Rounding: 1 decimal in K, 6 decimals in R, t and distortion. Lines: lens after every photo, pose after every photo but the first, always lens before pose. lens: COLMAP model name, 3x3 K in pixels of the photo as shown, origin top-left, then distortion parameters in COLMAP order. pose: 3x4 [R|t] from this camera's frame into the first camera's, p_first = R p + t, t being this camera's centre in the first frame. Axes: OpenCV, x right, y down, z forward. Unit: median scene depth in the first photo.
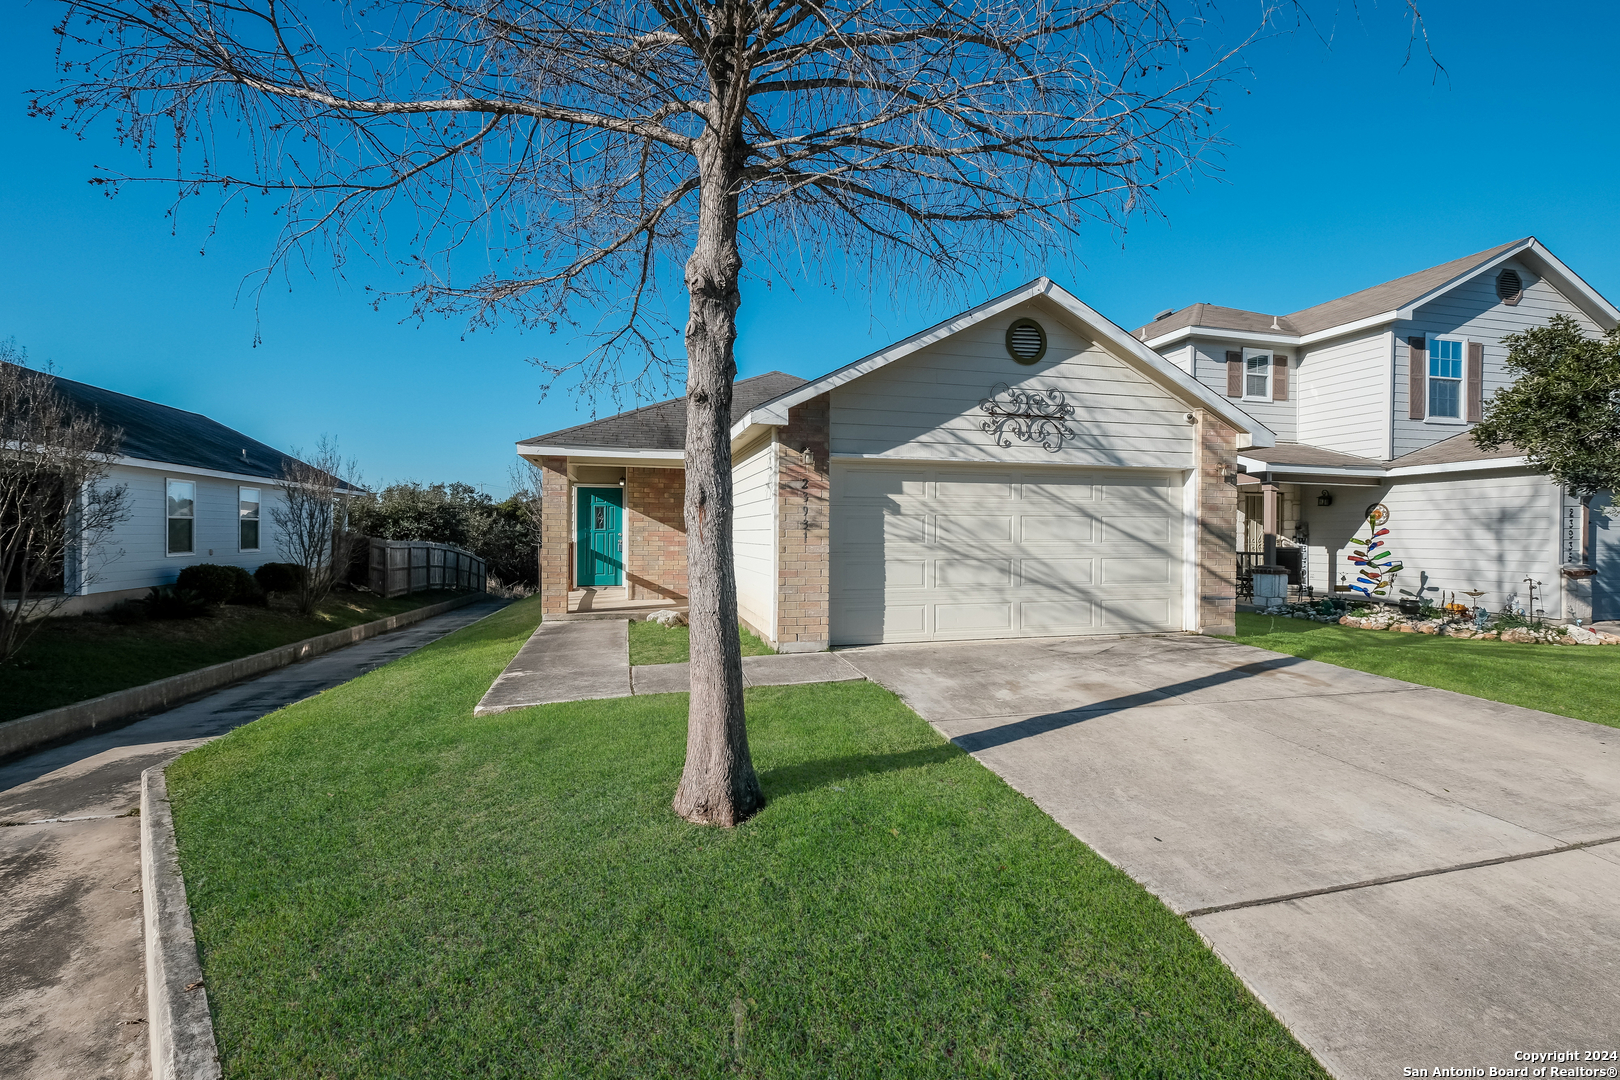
lens RADIAL K [[699.0, 0, 758.4], [0, 699.0, 574.6], [0, 0, 1]] dist [0.003512, 0.000461]
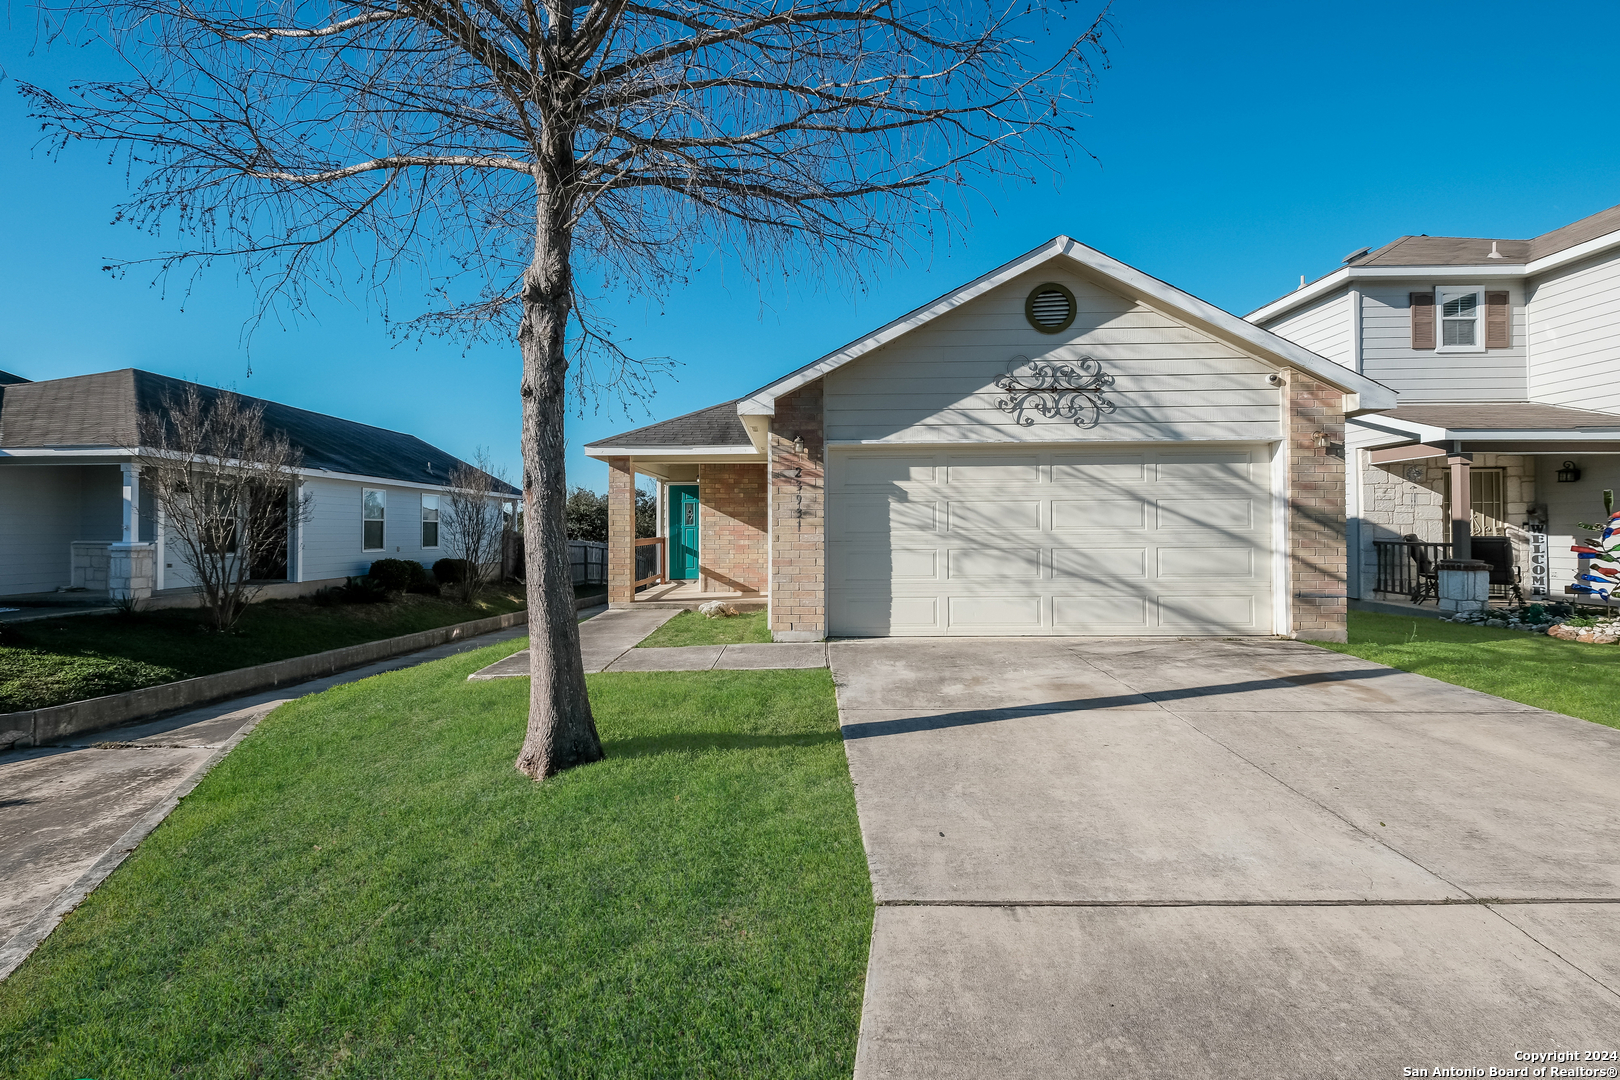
lens RADIAL K [[699.0, 0, 691.6], [0, 699.0, 558.8], [0, 0, 1]] dist [0.003512, 0.000461]
pose [[0.957980, 0.003656, -0.286812, 0.198193], [-0.009360, 0.999785, -0.018522, 0.012687], [0.286682, 0.020428, 0.957808, 0.003979]]
